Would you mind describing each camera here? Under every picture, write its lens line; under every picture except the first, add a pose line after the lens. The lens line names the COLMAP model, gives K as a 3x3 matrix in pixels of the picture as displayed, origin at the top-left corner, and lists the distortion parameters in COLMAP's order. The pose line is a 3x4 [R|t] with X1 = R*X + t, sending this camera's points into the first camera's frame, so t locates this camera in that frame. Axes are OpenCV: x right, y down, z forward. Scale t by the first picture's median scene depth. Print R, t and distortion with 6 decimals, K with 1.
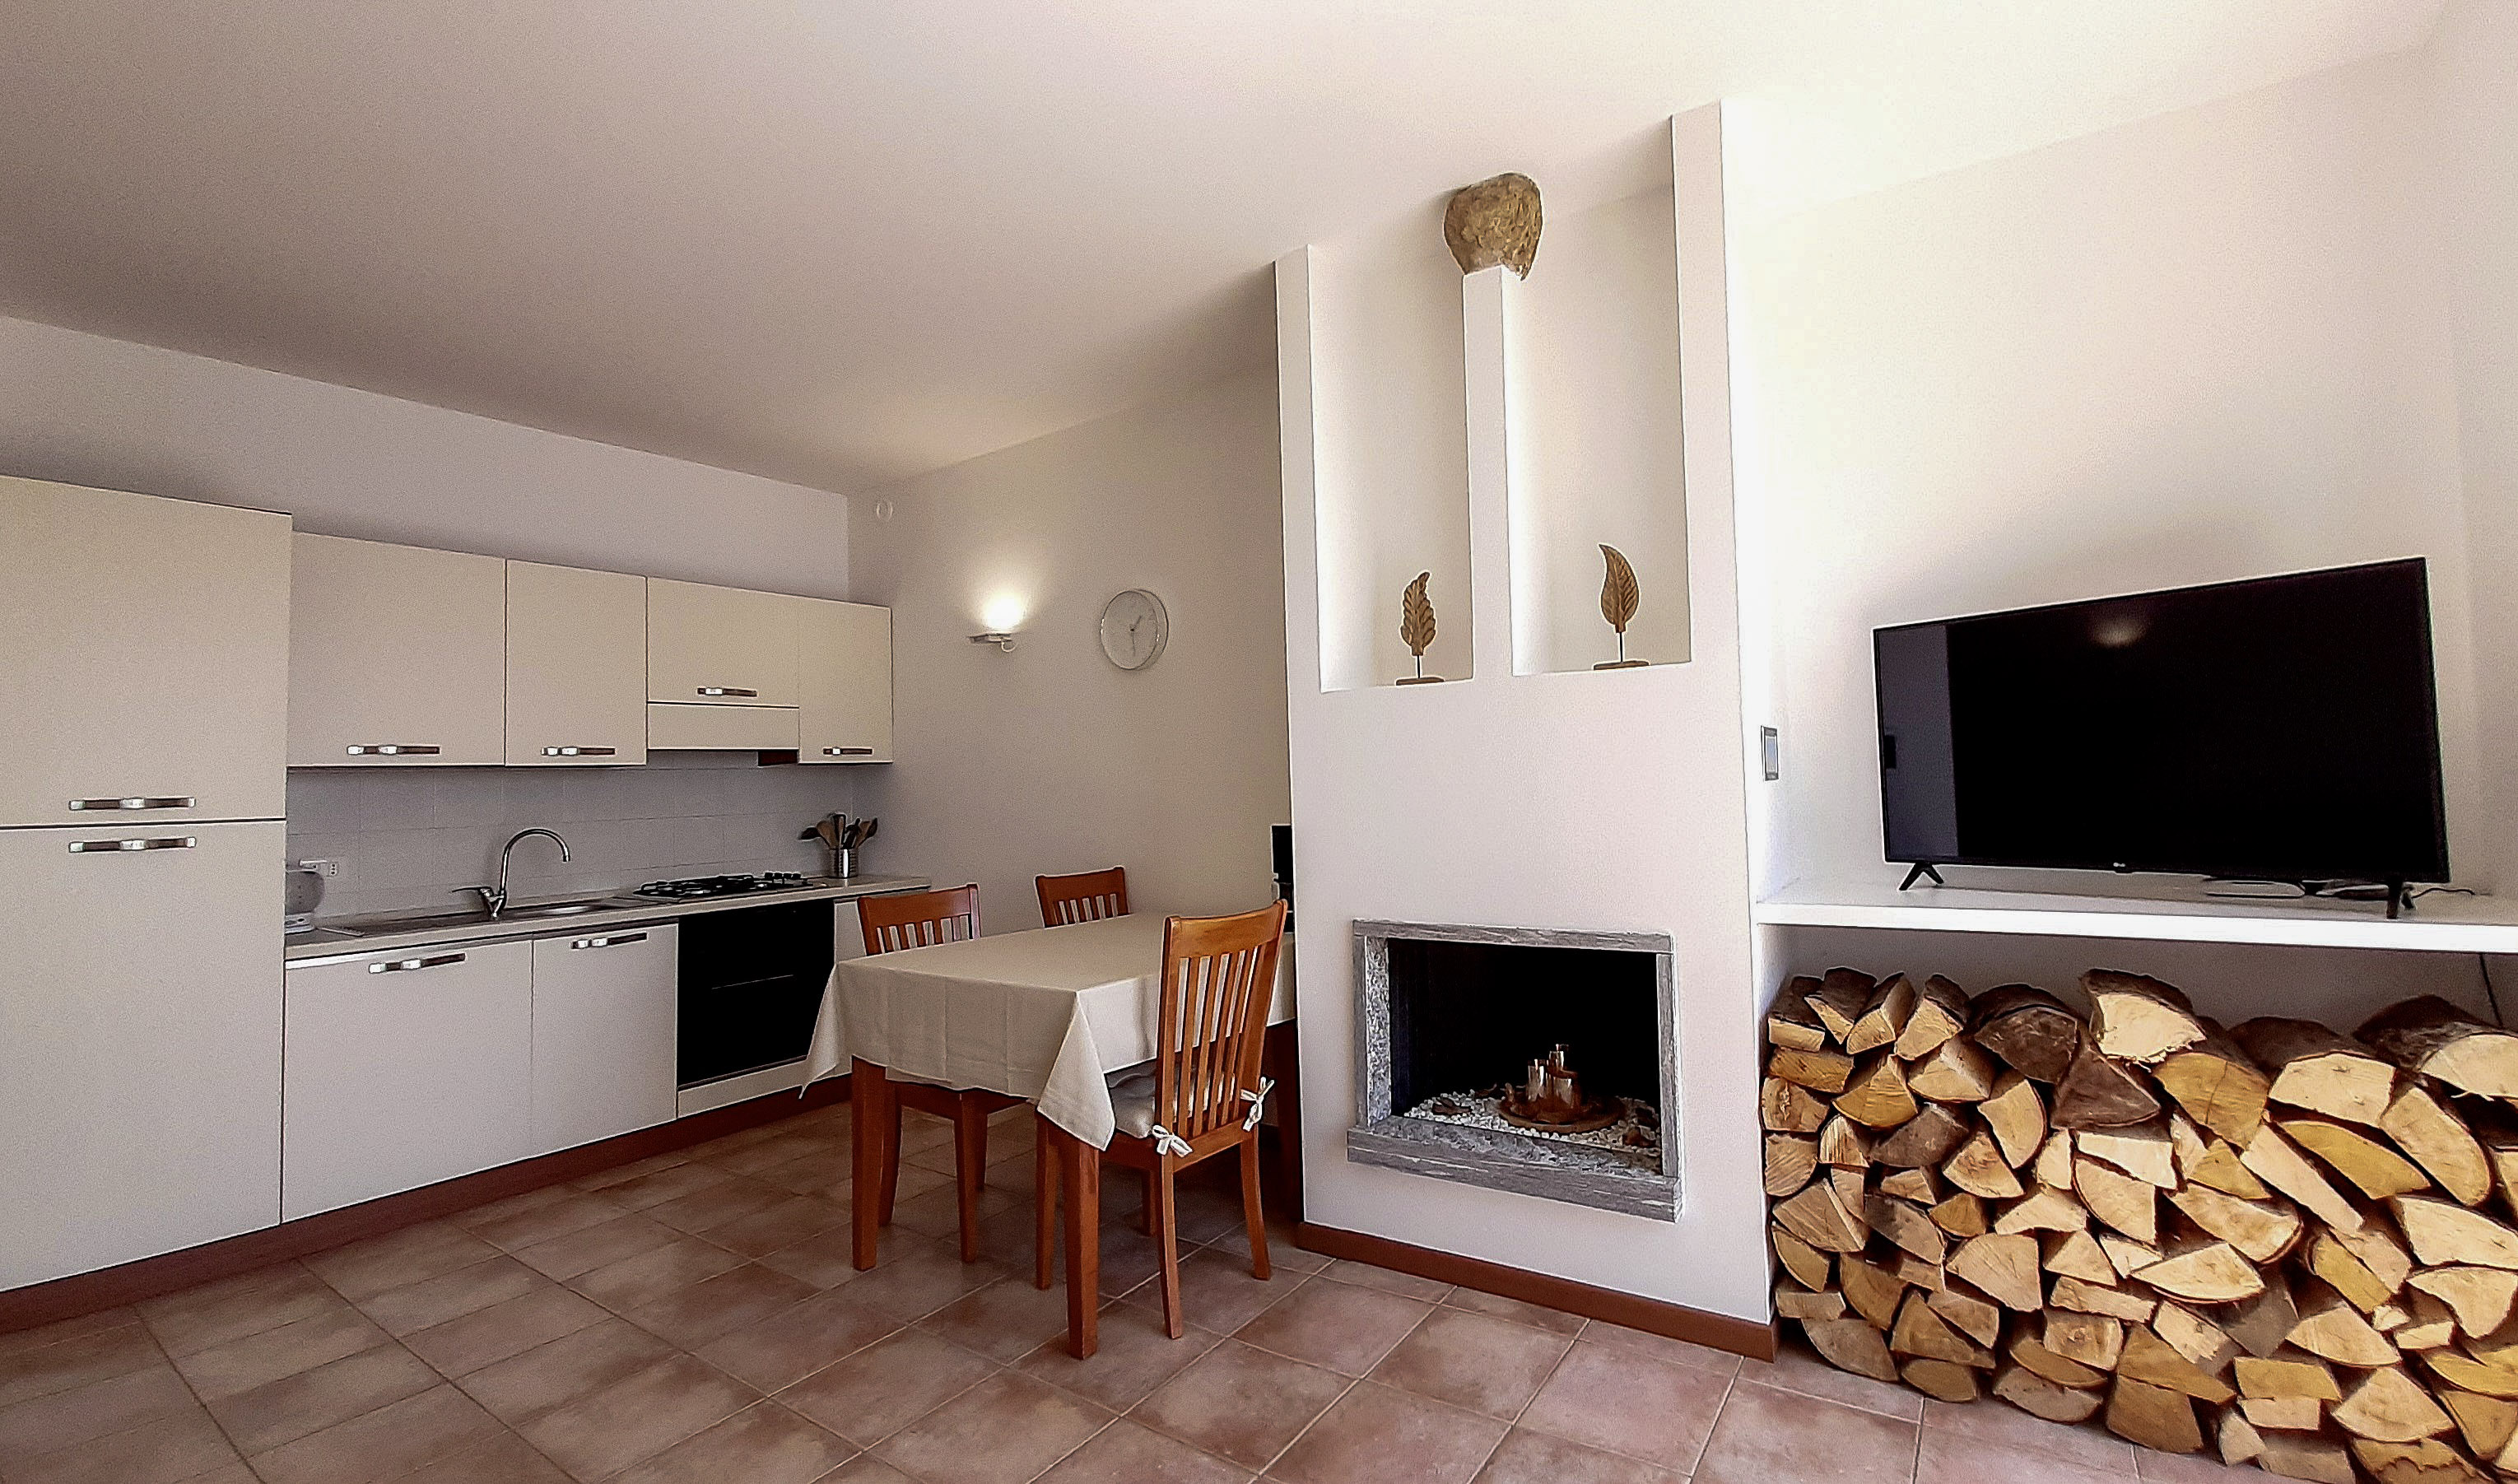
lens RADIAL K [[1049.7, 0, 1373.5], [0, 1049.7, 732.0], [0, 0, 1]] dist [-0.017629, 0.000146]
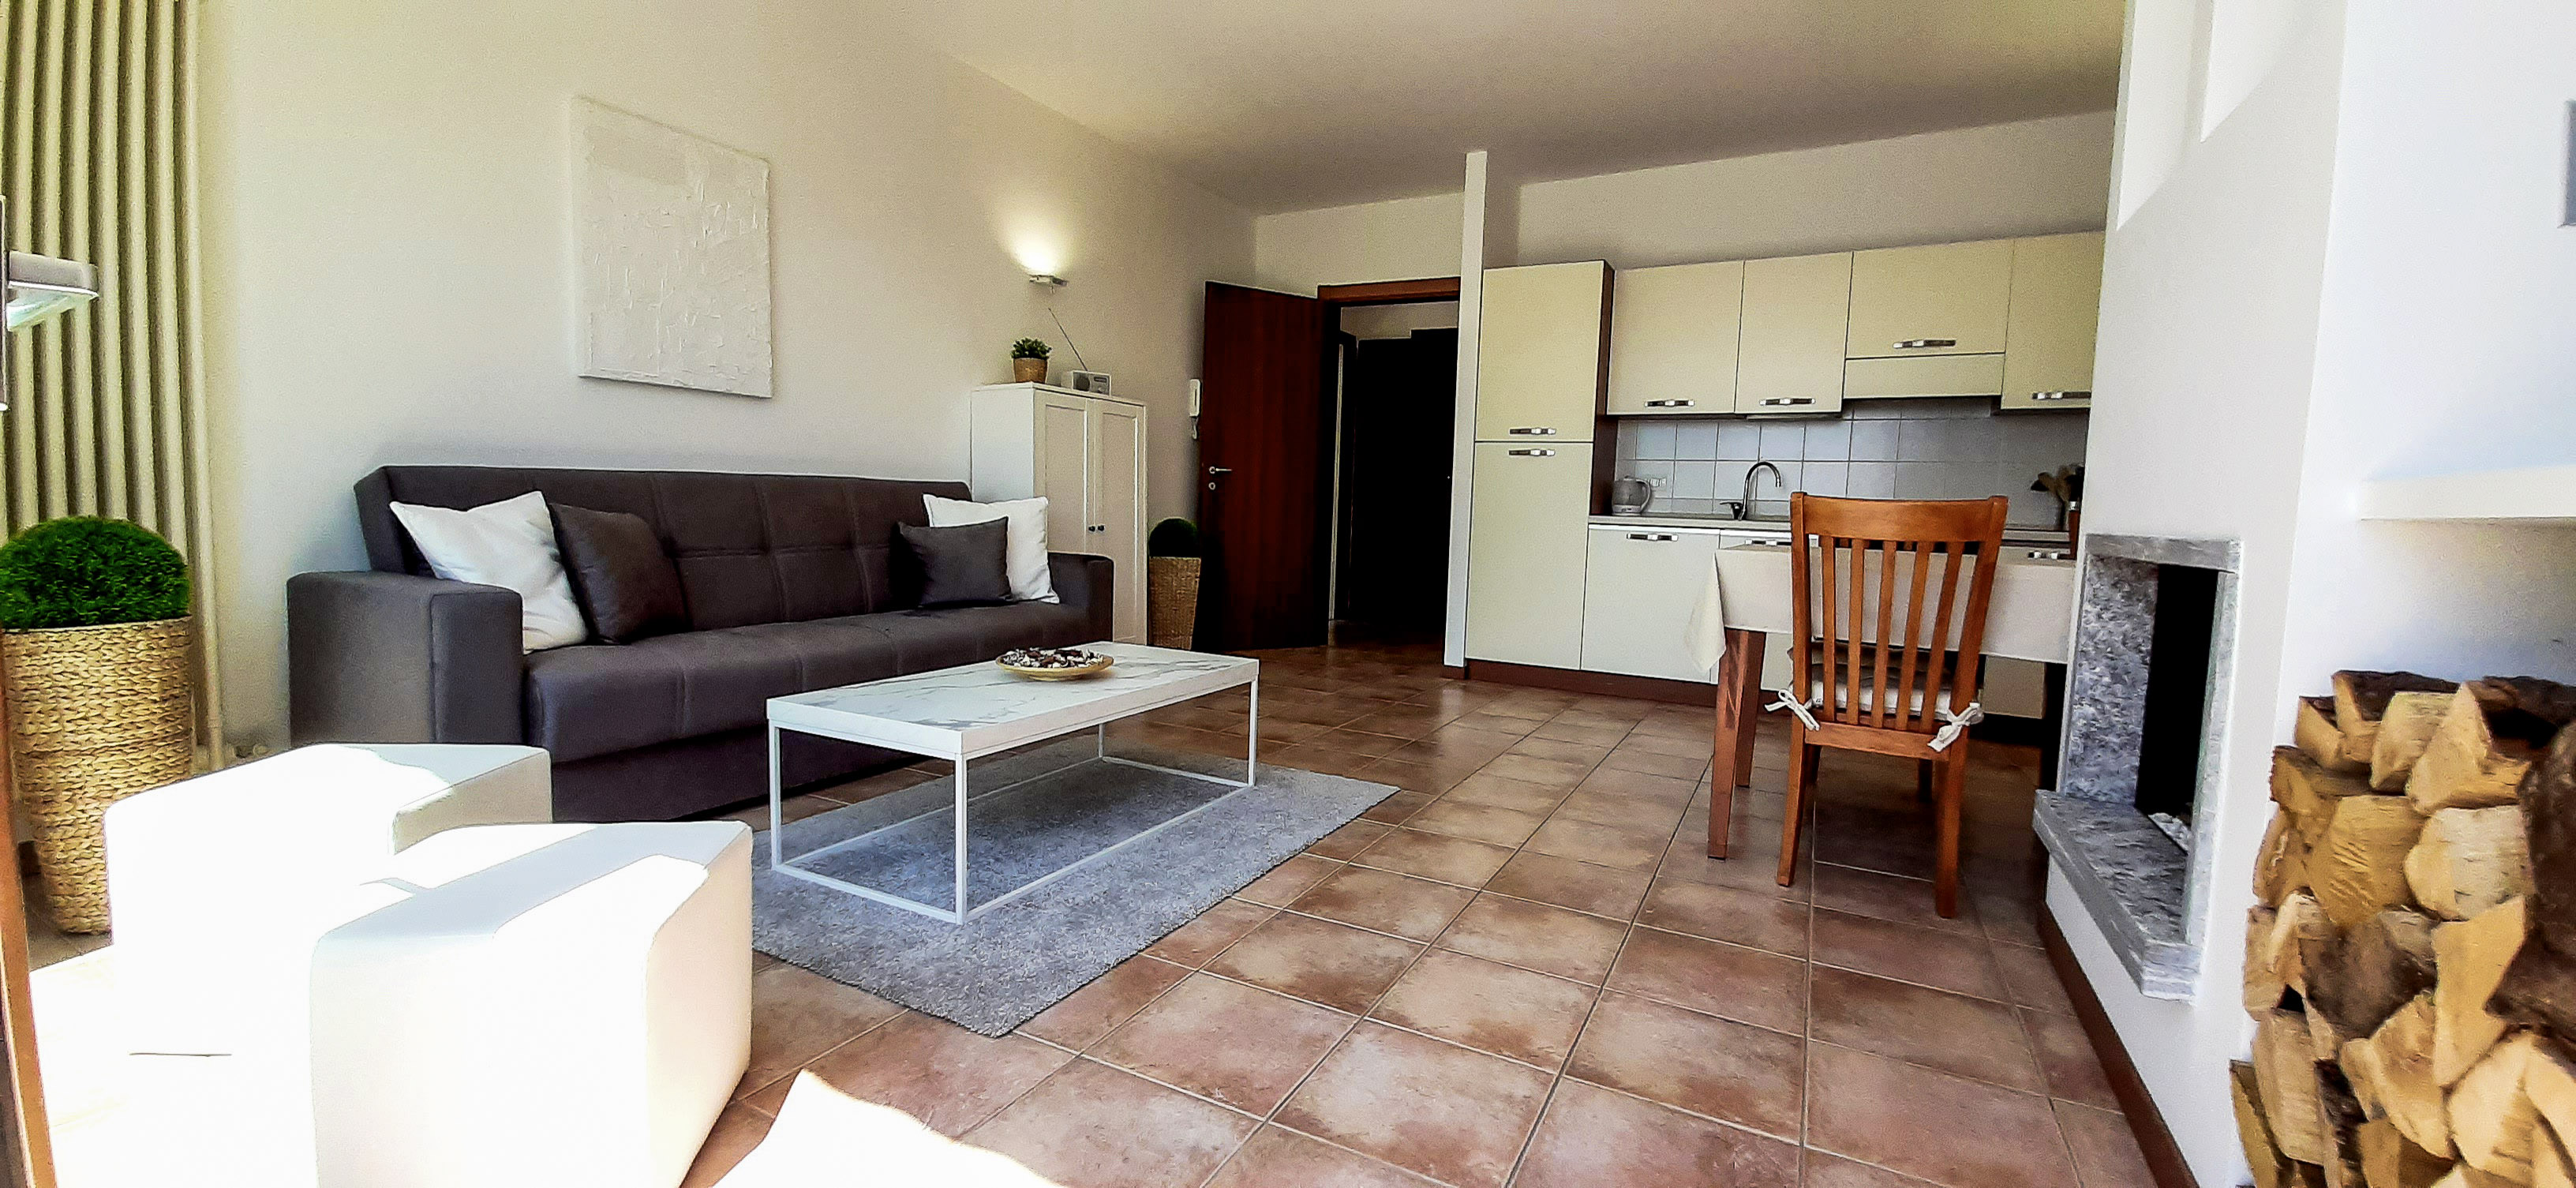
lens RADIAL K [[1022.1, 0, 1288.0], [0, 1022.1, 594.0], [0, 0, 1]] dist [0.002913, -0.007327]
pose [[0.059192, 0.120485, -0.990949, 0.699445], [0.021640, 0.992301, 0.121942, 0.121489], [0.998012, -0.028662, 0.056129, 0.380091]]
